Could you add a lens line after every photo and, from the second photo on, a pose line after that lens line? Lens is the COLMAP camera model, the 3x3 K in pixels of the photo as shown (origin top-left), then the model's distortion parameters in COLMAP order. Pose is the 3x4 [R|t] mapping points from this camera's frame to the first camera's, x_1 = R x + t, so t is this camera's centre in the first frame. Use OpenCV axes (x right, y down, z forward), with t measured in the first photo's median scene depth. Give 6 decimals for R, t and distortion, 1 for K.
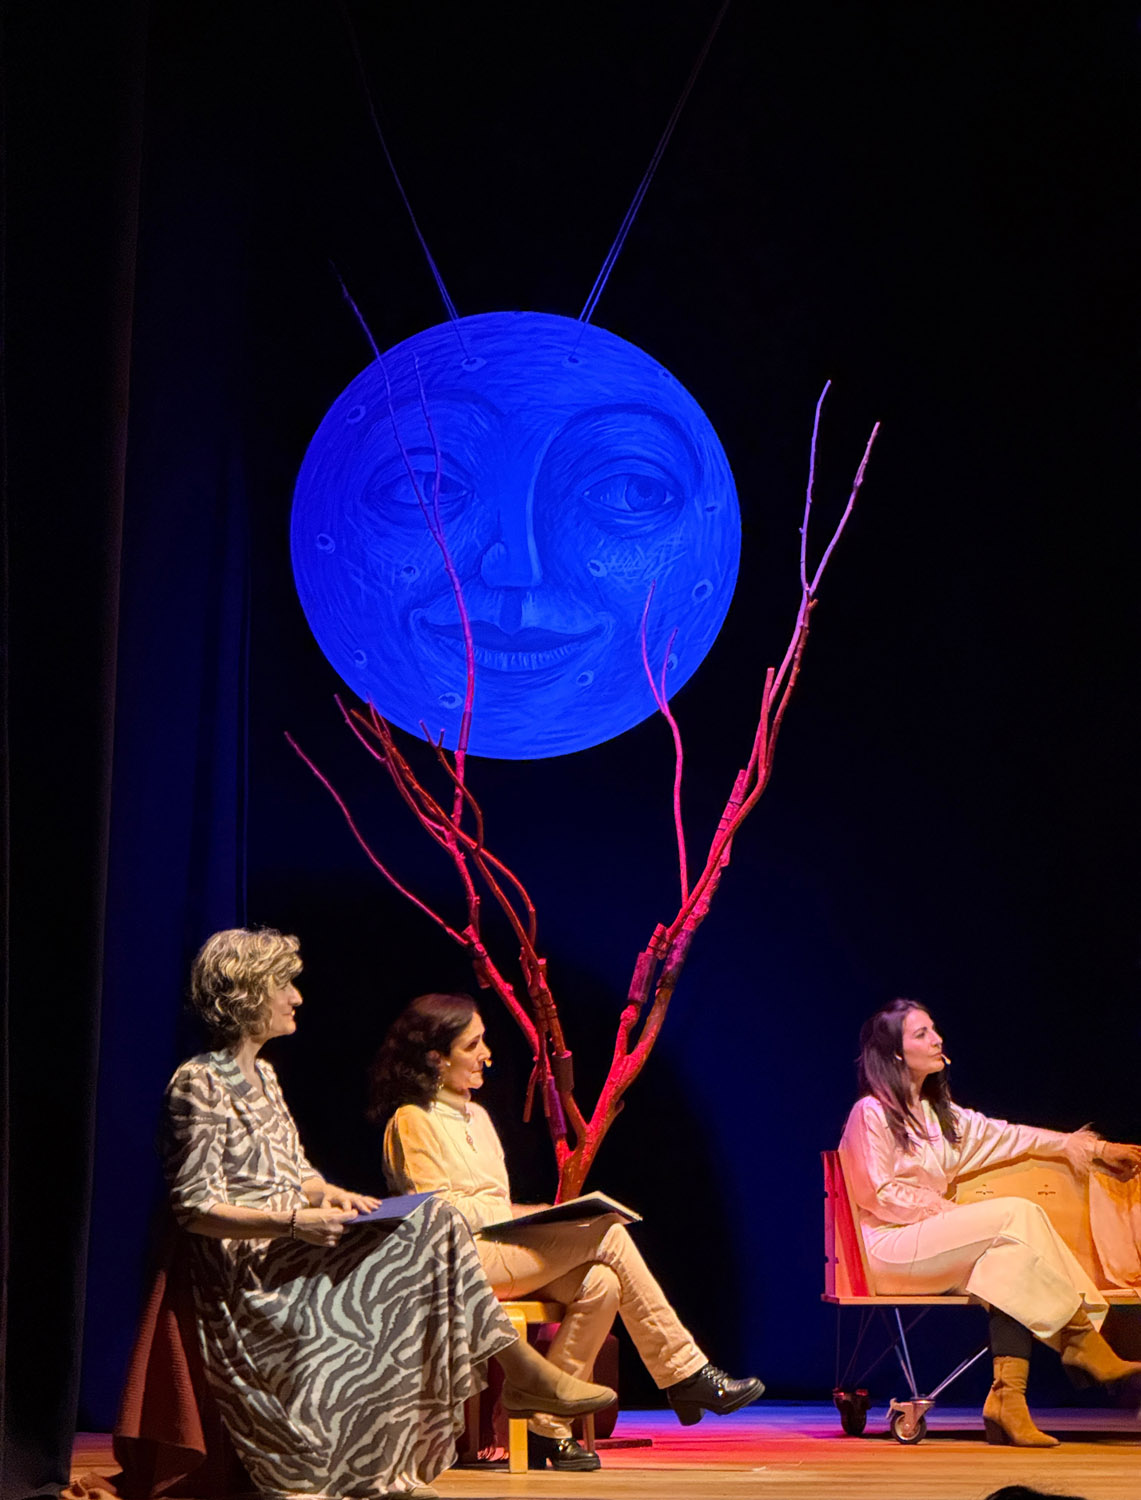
lens RADIAL K [[5530.9, 0, 575.9], [0, 5530.9, 749.5], [0, 0, 1]] dist [0.243966, 0.000000]
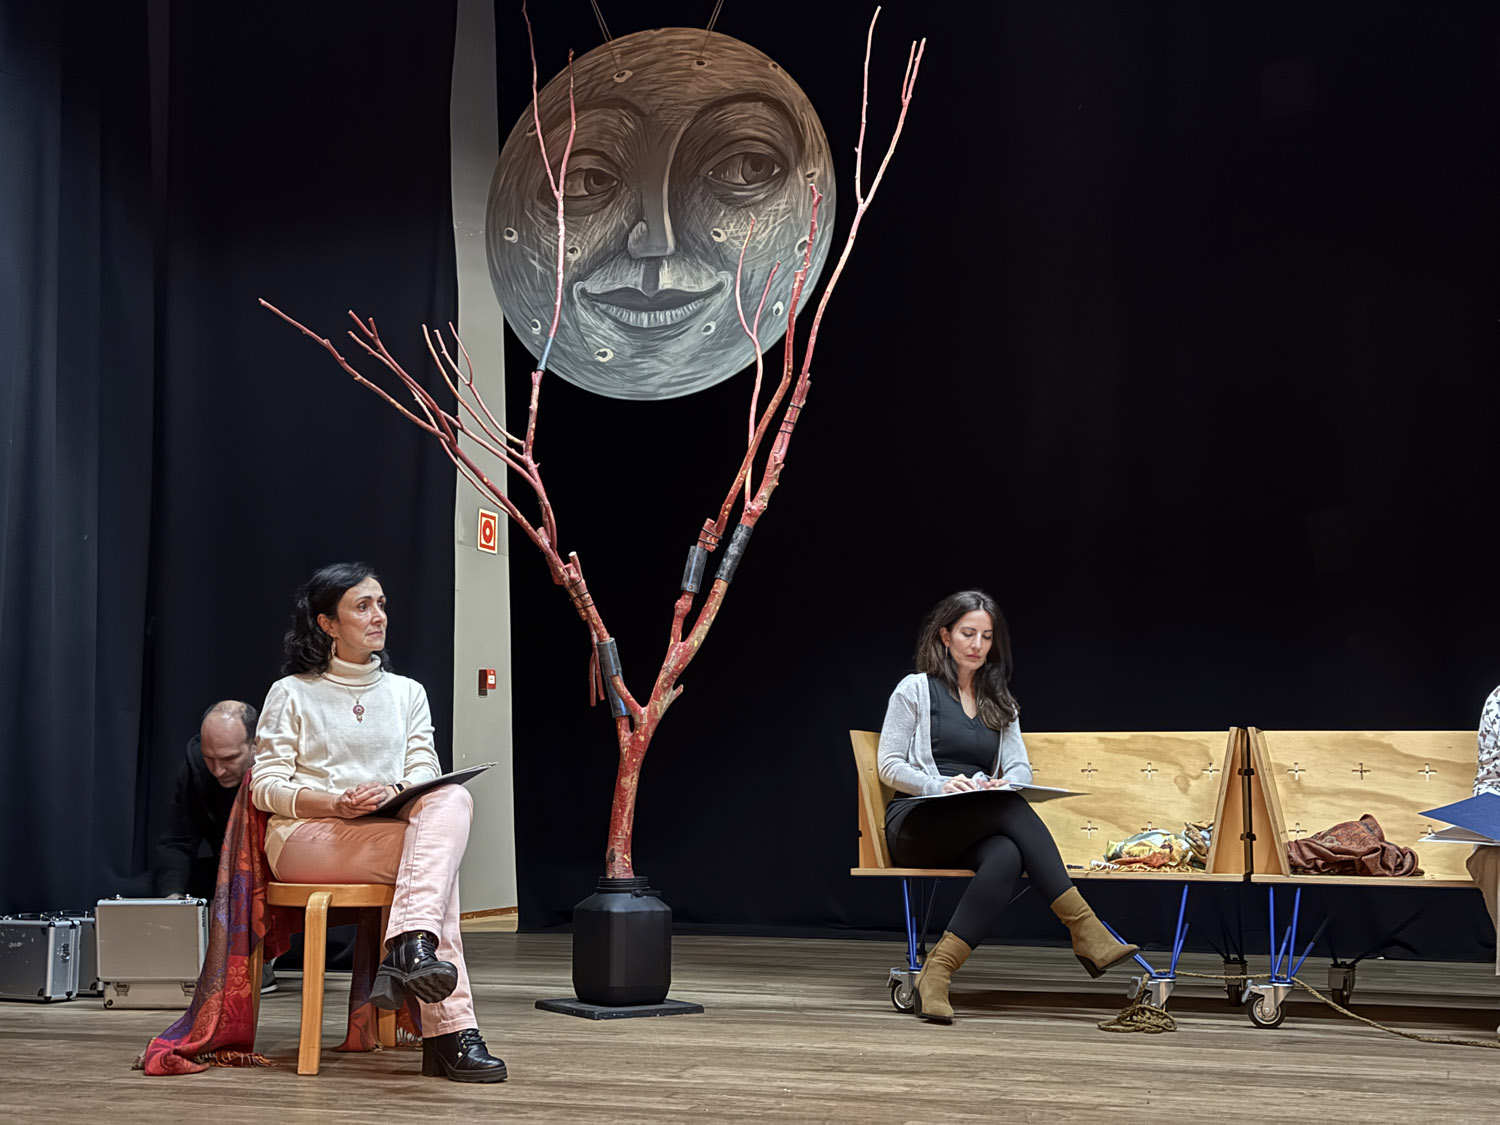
lens RADIAL K [[2088.3, 0, 714.5], [0, 2088.3, 554.4], [0, 0, 1]] dist [0.090213, 0.000000]
pose [[0.927819, -0.037257, -0.371166, 0.165374], [0.030444, 0.999244, -0.024198, 0.045715], [0.371786, 0.011152, 0.928251, 0.587952]]
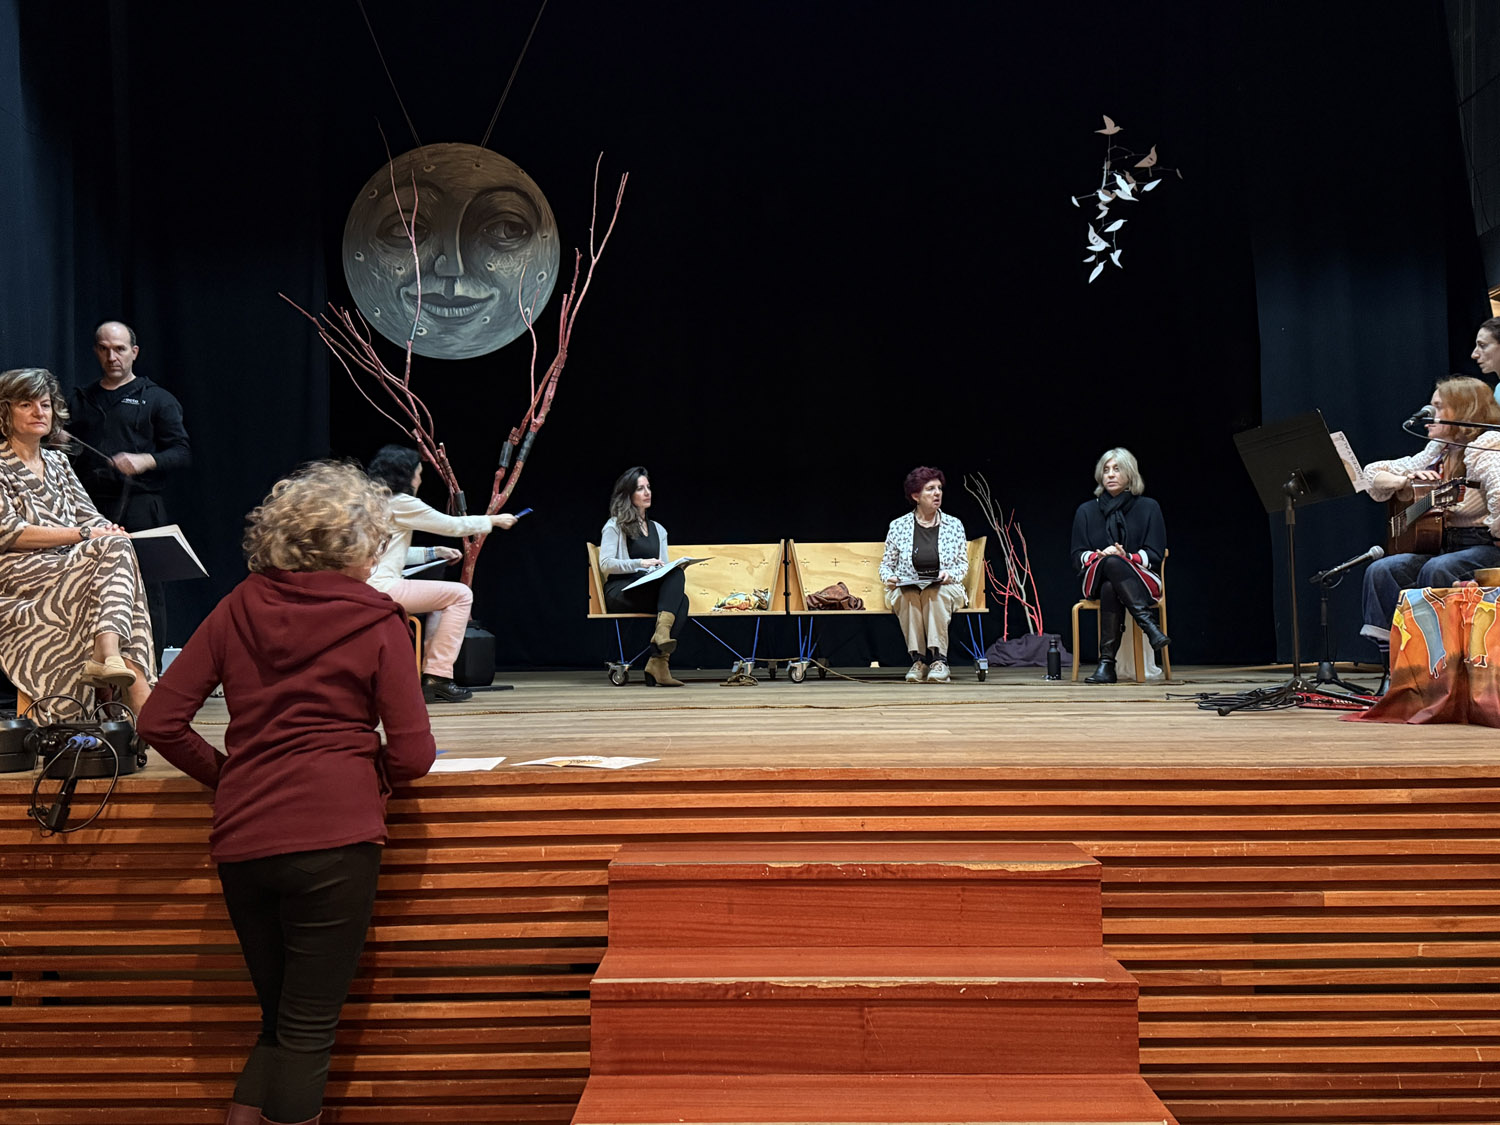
lens RADIAL K [[1380.4, 0, 768.4], [0, 1380.4, 580.8], [0, 0, 1]] dist [0.049600, 0.000000]
pose [[0.998811, -0.013642, -0.046800, 0.130383], [0.016715, 0.997685, 0.065914, 0.052101], [0.045792, -0.066617, 0.996727, 0.479363]]
